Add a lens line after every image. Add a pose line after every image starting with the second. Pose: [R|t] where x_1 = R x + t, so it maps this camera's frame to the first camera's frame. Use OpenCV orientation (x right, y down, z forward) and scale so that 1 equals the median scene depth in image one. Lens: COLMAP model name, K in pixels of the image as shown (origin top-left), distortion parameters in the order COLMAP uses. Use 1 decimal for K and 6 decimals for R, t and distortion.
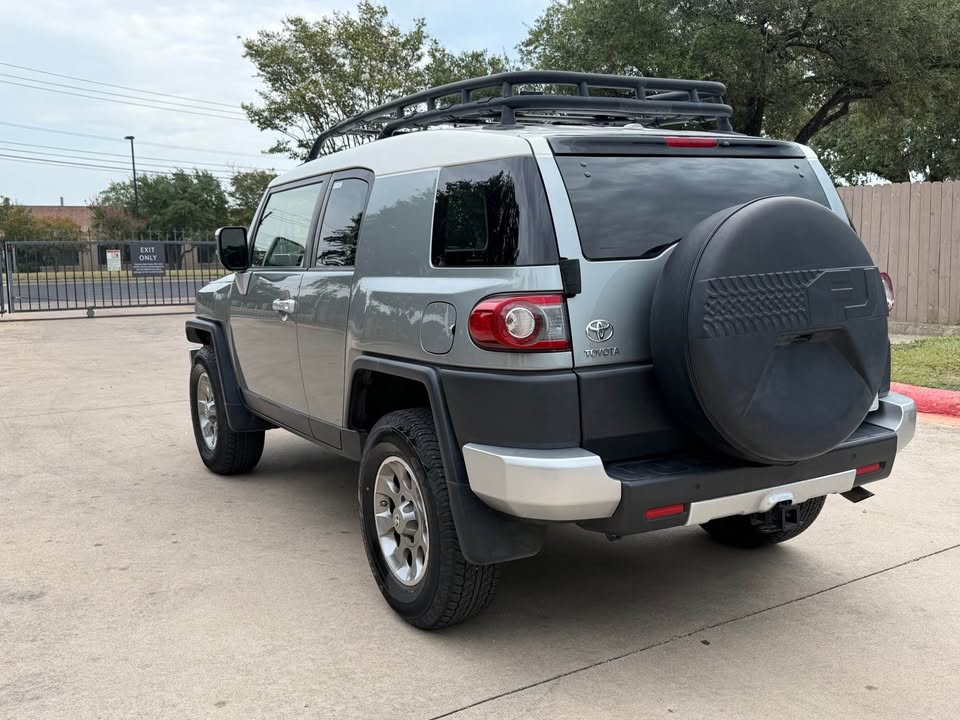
lens RADIAL K [[946.2, 0, 480.5], [0, 946.2, 375.9], [0, 0, 1]] dist [0.153784, -0.340565]
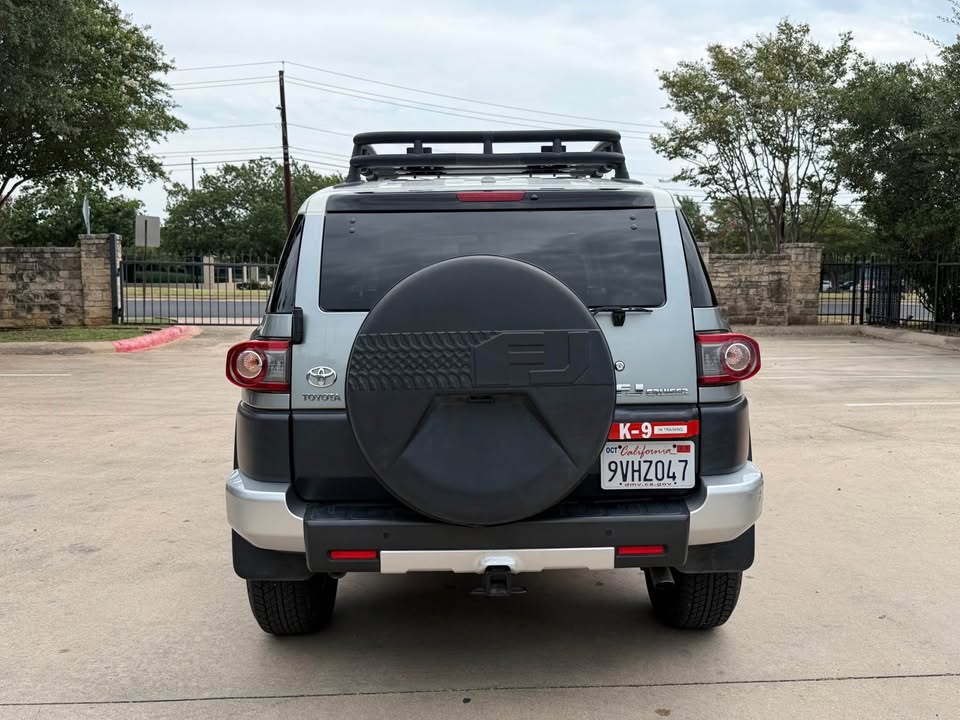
lens RADIAL K [[946.2, 0, 480.5], [0, 946.2, 375.9], [0, 0, 1]] dist [0.153784, -0.340565]
pose [[0.868433, 0.070971, -0.490701, 0.666095], [-0.081833, 0.996646, -0.000680, -0.051651], [0.489006, 0.040746, 0.871328, 0.128556]]
